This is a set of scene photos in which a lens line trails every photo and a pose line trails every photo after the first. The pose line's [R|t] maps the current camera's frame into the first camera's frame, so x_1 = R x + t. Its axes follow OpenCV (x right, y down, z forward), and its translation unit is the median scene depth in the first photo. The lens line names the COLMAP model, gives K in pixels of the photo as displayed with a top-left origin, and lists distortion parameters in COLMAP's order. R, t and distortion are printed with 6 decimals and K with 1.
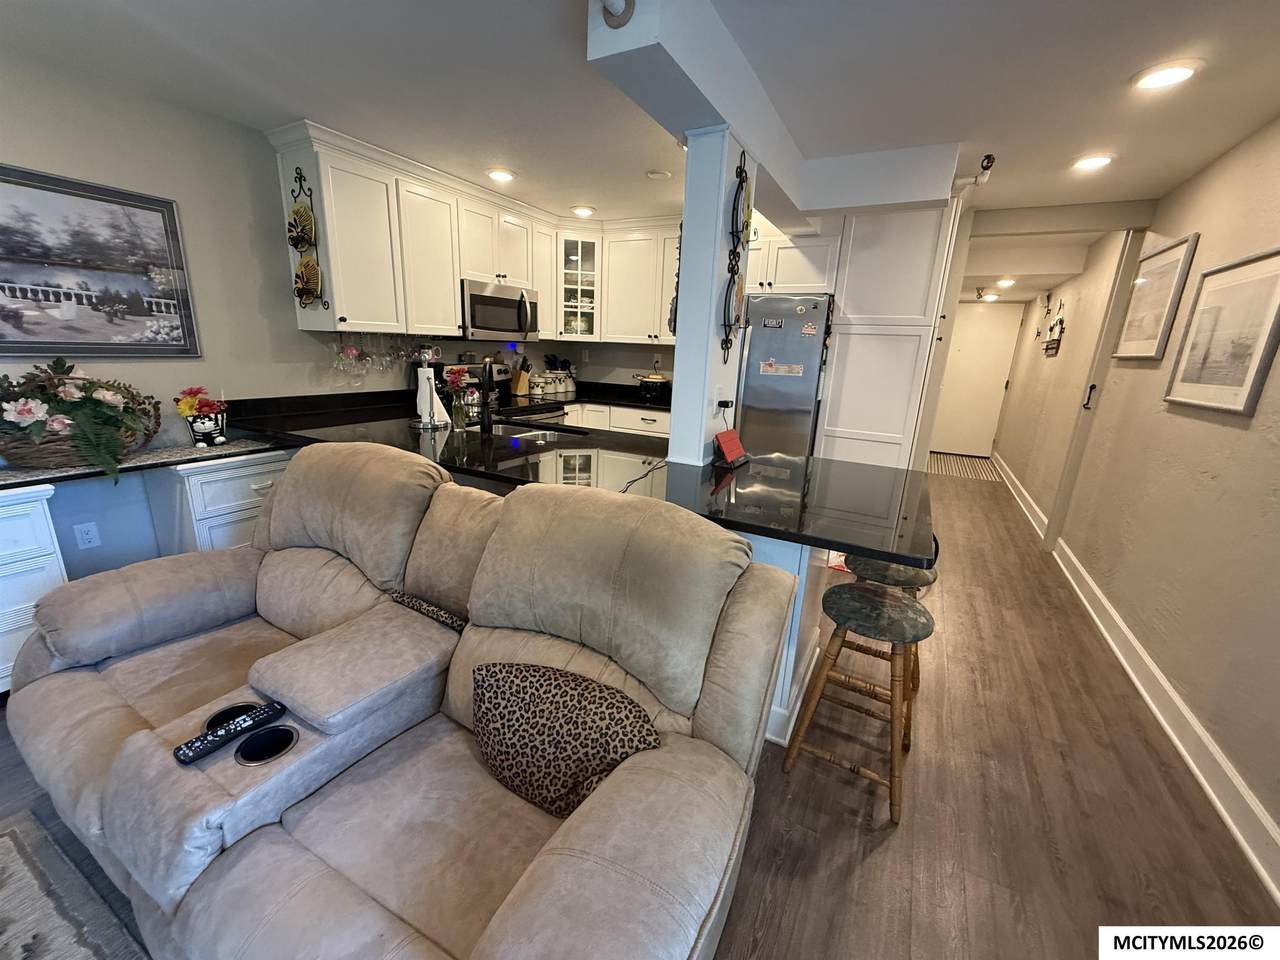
lens RADIAL K [[515.1, 0, 641.4], [0, 515.1, 482.1], [0, 0, 1]] dist [-0.009930, -0.000063]
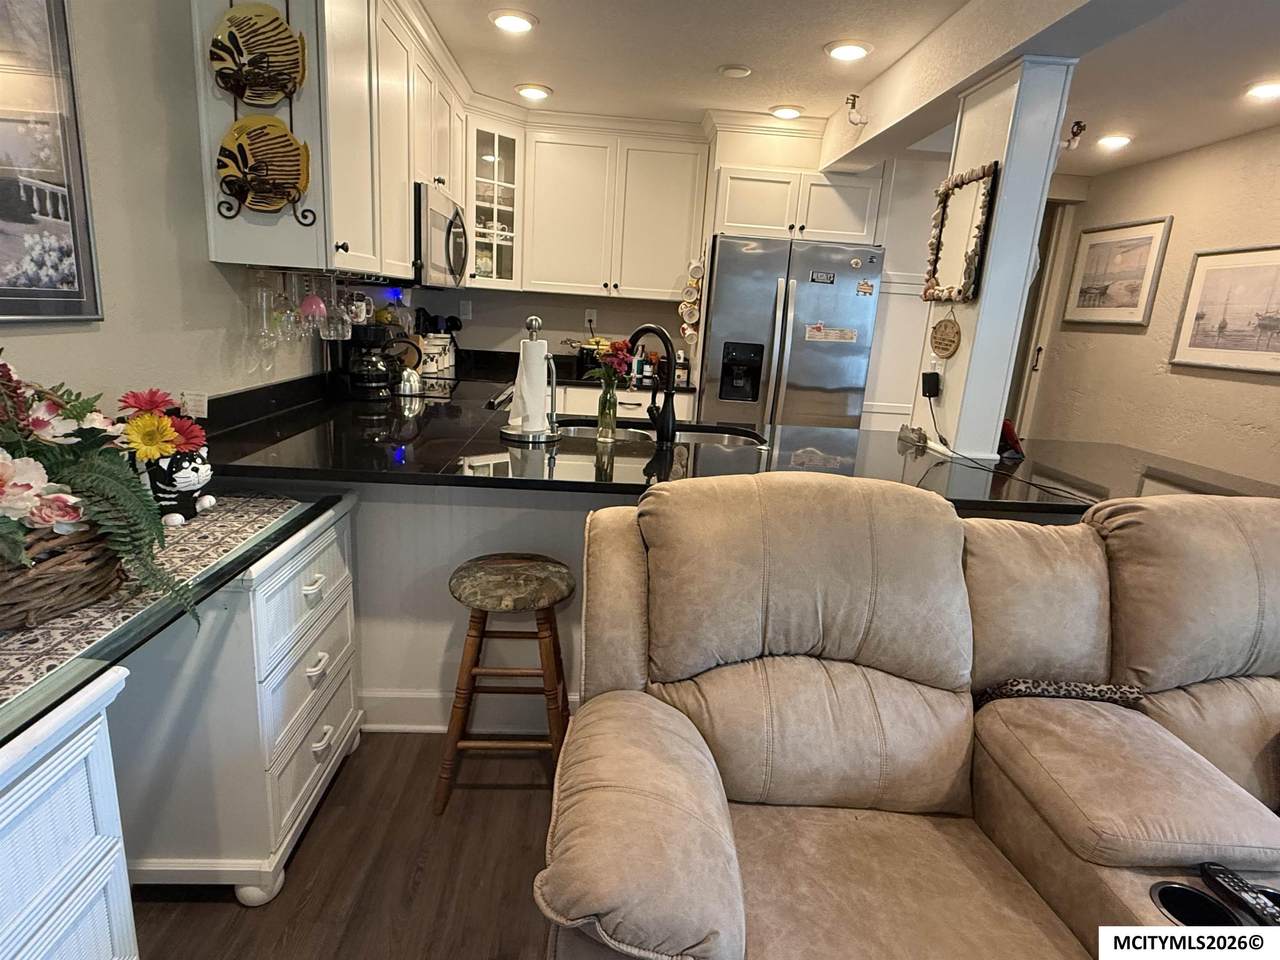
lens RADIAL K [[704.7, 0, 639.0], [0, 704.7, 482.7], [0, 0, 1]] dist [-0.005646, -0.002981]
pose [[0.856367, -0.112061, 0.504061, -0.713856], [0.106266, 0.993519, 0.040336, -0.075481], [-0.505314, 0.019022, 0.862726, 0.232005]]
